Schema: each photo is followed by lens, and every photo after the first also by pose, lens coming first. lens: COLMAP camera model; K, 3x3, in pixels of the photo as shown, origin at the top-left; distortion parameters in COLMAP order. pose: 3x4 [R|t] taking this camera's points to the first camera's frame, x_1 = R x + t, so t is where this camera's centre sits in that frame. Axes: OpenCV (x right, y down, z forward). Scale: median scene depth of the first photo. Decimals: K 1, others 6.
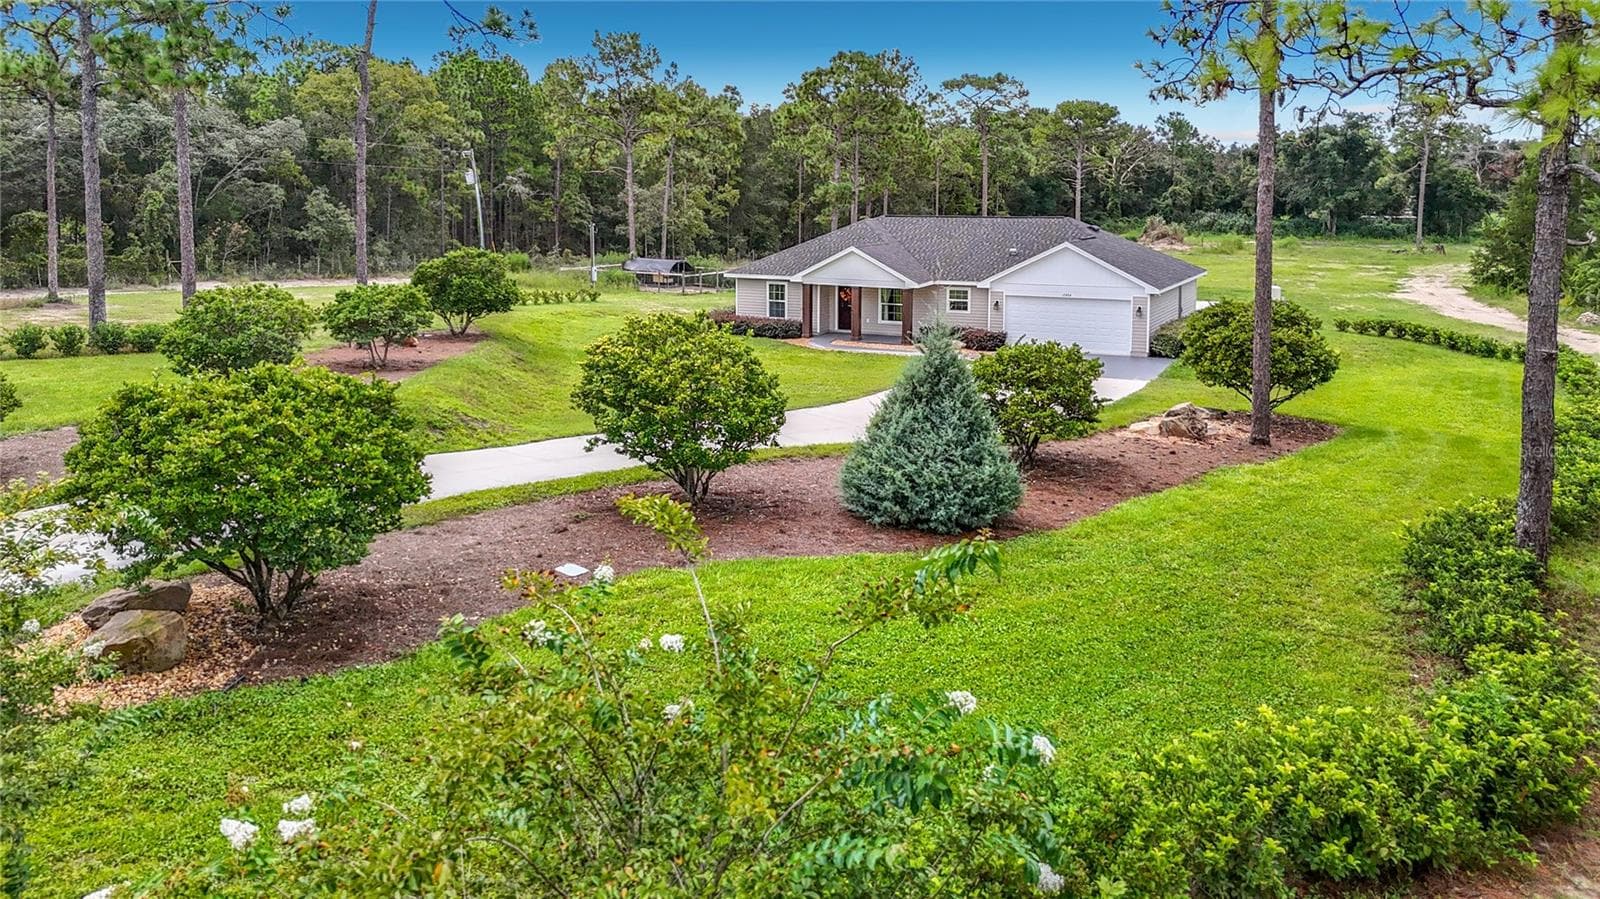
lens RADIAL K [[1225.5, 0, 803.8], [0, 1225.5, 293.7], [0, 0, 1]] dist [0.099594, -0.116295]
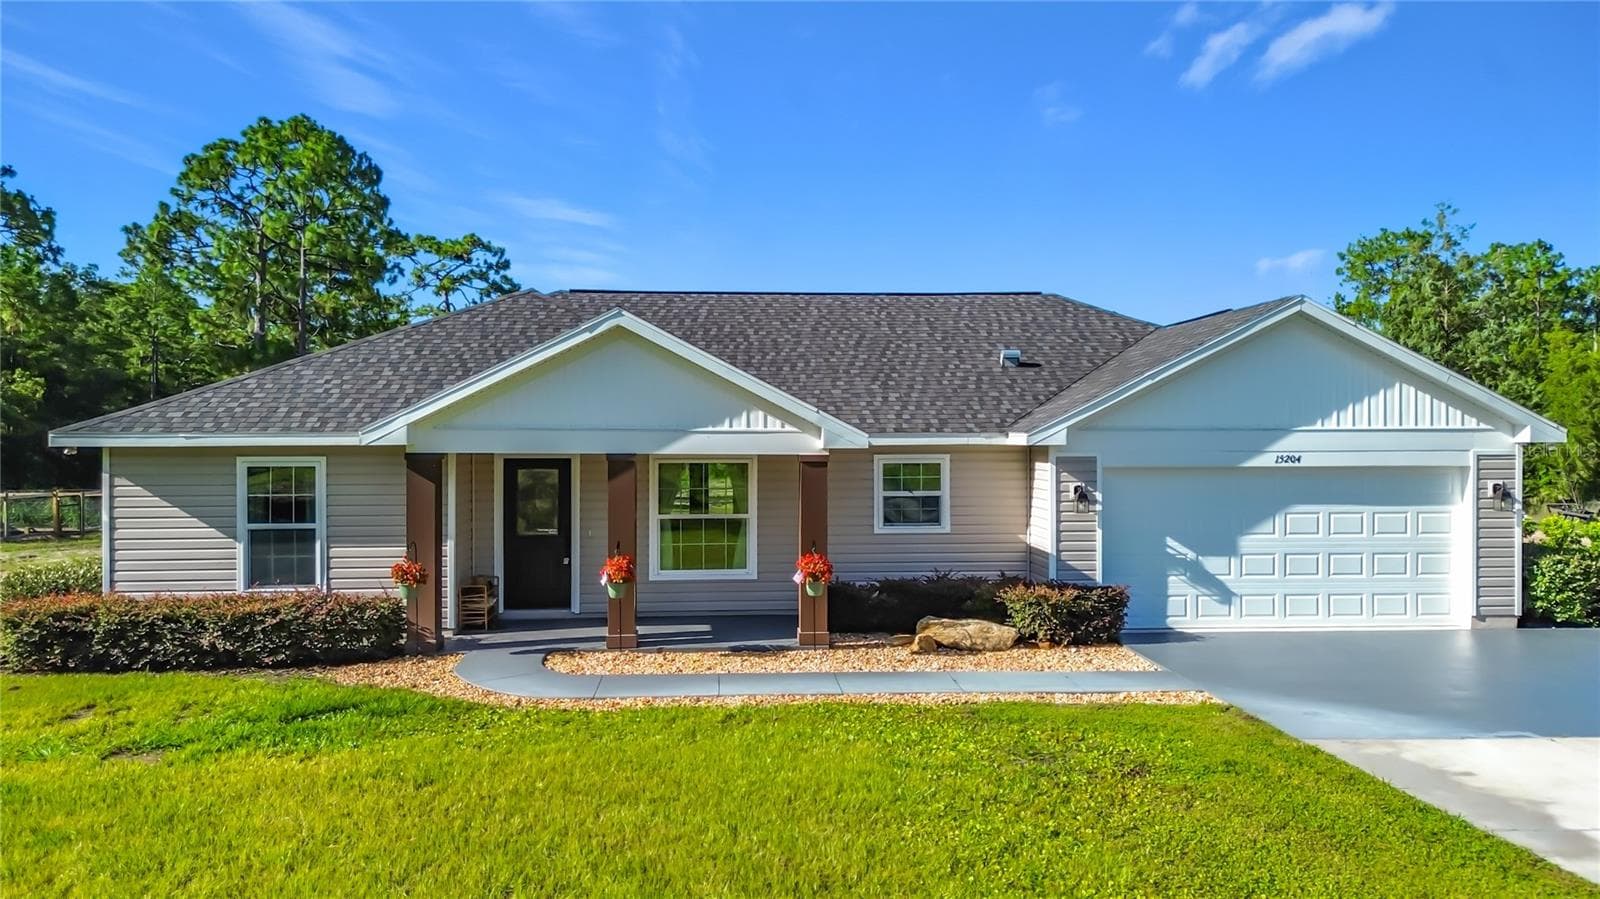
lens RADIAL K [[1152.8, 0, 804.6], [0, 1152.8, 436.7], [0, 0, 1]] dist [0.070945, -0.074662]
pose [[0.859828, -0.003004, 0.510575, -0.056044], [0.049572, 0.995750, -0.077622, 0.012269], [-0.508171, 0.092052, 0.856322, 0.721536]]
